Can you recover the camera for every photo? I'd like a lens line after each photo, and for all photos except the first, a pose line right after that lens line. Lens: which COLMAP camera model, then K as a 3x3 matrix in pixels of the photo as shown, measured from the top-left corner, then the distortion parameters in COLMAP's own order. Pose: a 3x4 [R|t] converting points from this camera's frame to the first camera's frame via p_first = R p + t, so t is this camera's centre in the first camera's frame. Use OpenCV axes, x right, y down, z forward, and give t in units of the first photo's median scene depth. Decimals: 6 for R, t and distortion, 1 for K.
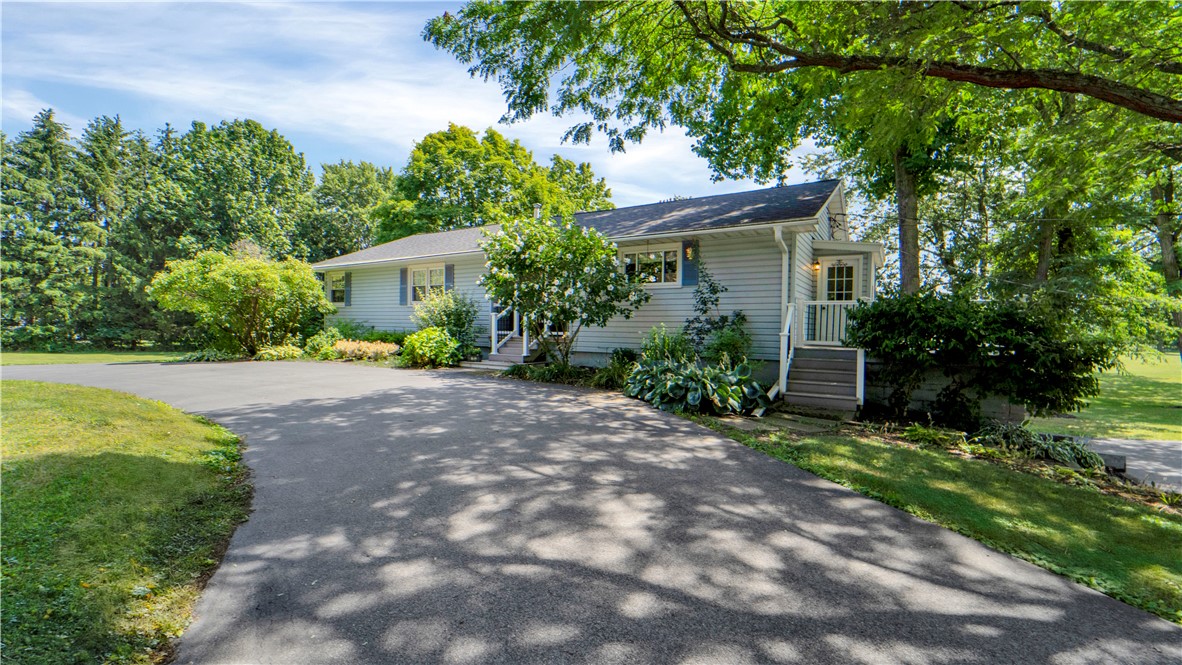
lens RADIAL K [[481.6, 0, 584.3], [0, 481.6, 331.9], [0, 0, 1]] dist [-0.022993, 0.000913]
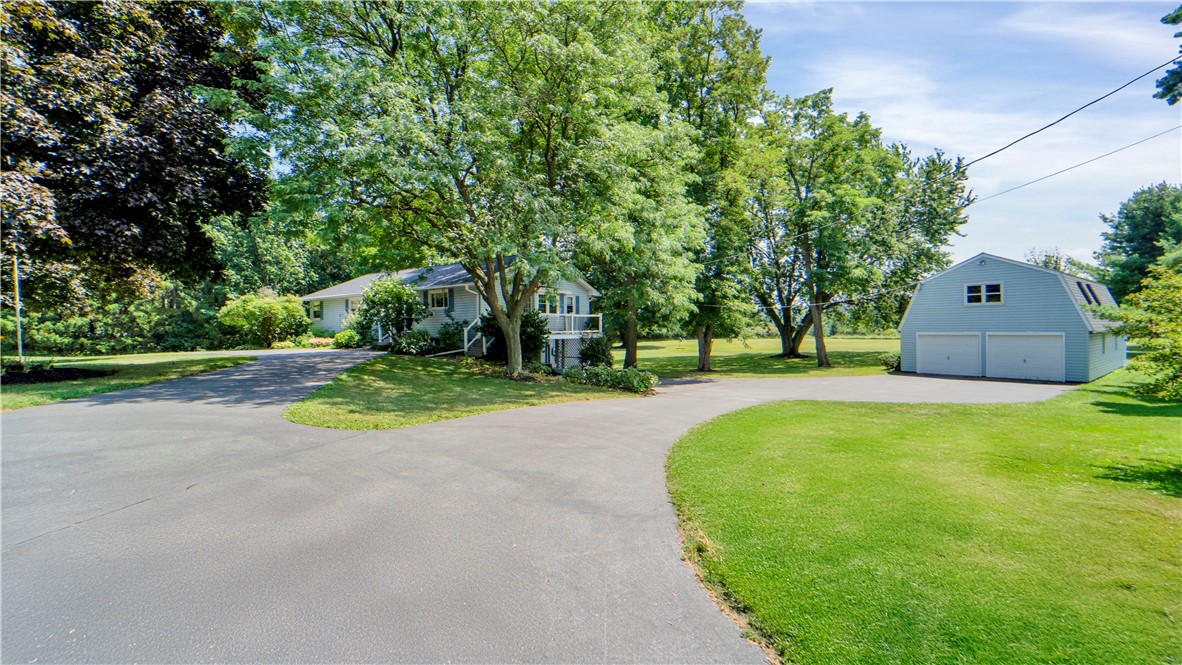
lens RADIAL K [[481.6, 0, 588.6], [0, 481.6, 332.6], [0, 0, 1]] dist [-0.022993, 0.000913]
pose [[0.998716, -0.026681, -0.043055, 0.532317], [0.026574, 0.999642, -0.003053, 0.023764], [0.043121, 0.001904, 0.999068, -0.684979]]
